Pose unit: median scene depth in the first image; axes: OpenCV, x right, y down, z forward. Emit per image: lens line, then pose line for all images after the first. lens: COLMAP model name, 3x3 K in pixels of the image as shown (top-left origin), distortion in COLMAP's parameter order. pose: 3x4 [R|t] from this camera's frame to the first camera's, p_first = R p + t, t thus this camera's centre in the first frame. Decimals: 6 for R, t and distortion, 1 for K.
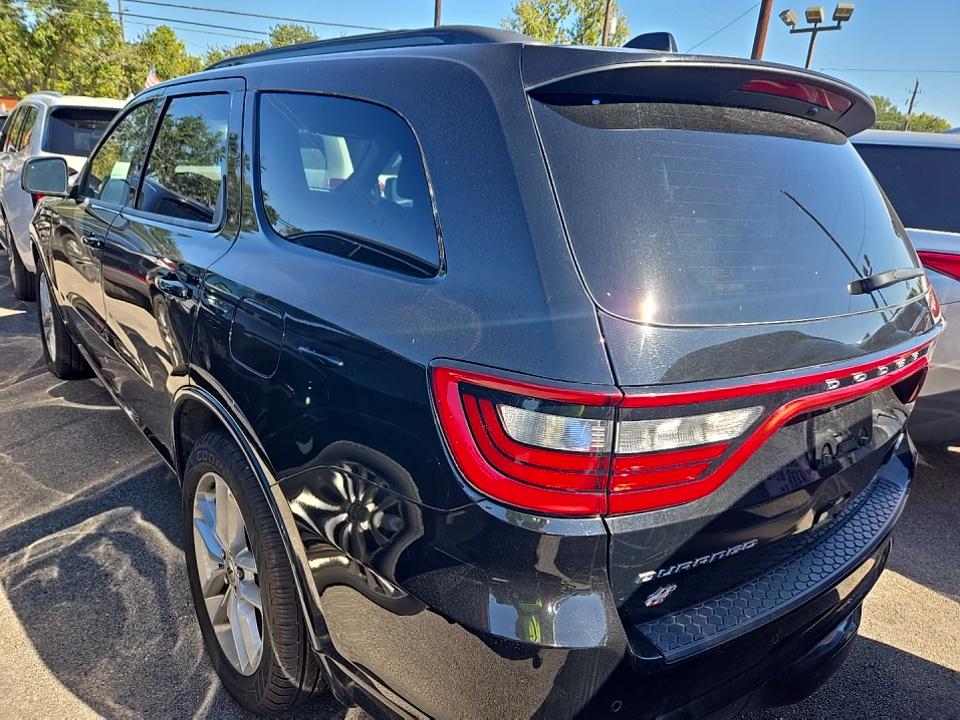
lens RADIAL K [[616.2, 0, 480.6], [0, 616.2, 330.7], [0, 0, 1]] dist [0.062208, -0.052281]
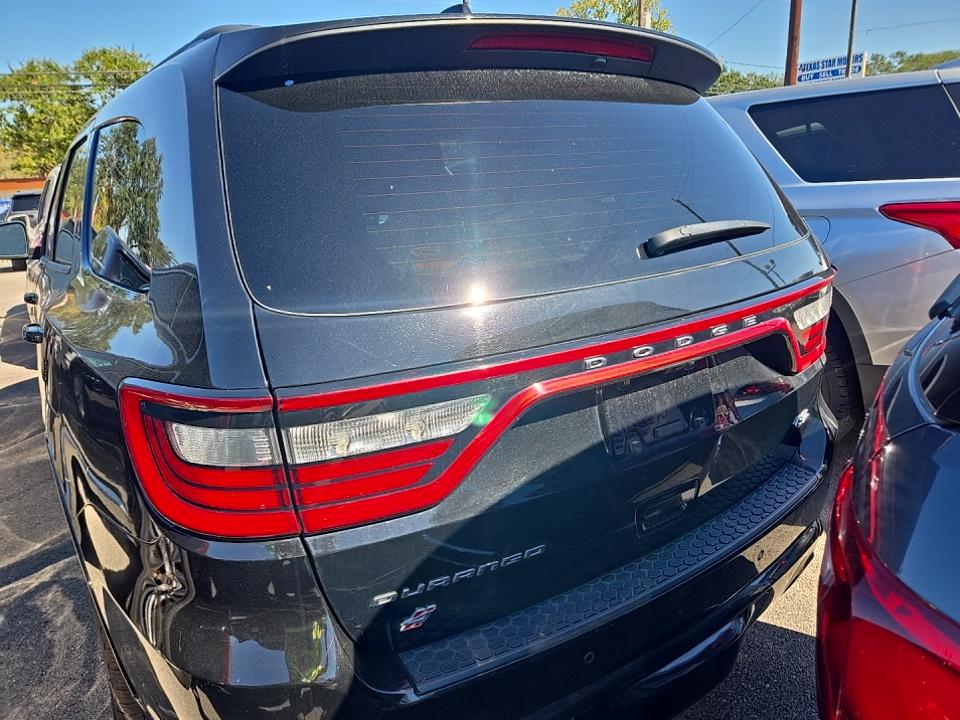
lens RADIAL K [[616.2, 0, 480.6], [0, 616.2, 330.7], [0, 0, 1]] dist [0.062208, -0.052281]
pose [[0.988620, -0.107237, -0.105507, 0.431707], [0.104353, 0.994009, -0.032498, 0.046641], [0.108360, 0.021119, 0.993887, 0.099651]]
